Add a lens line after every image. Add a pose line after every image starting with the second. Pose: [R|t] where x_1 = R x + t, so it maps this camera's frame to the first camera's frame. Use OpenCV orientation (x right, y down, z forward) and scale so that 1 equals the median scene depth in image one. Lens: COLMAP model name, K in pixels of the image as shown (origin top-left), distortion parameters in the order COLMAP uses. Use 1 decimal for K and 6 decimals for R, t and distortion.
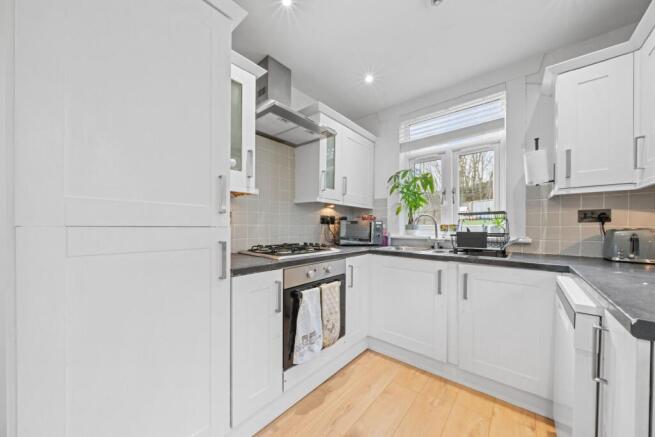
lens RADIAL K [[229.0, 0, 327.7], [0, 229.0, 229.2], [0, 0, 1]] dist [-0.000774, -0.000127]
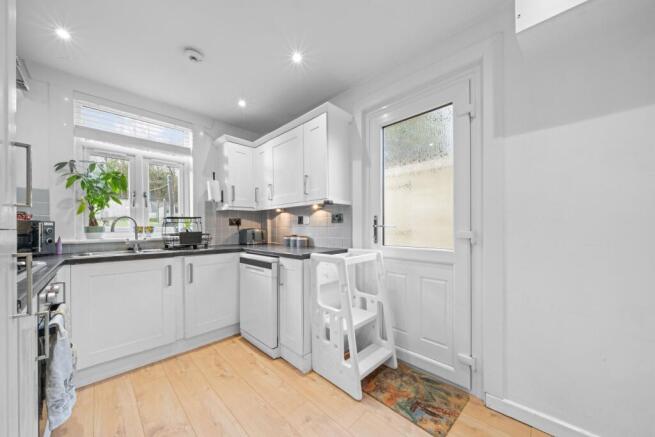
lens RADIAL K [[229.0, 0, 327.7], [0, 229.0, 229.2], [0, 0, 1]] dist [-0.000774, -0.000127]
pose [[0.085992, -0.007608, 0.996267, -0.607037], [0.019603, 0.999790, 0.005943, 0.002986], [-0.996103, 0.019019, 0.086123, 0.086785]]
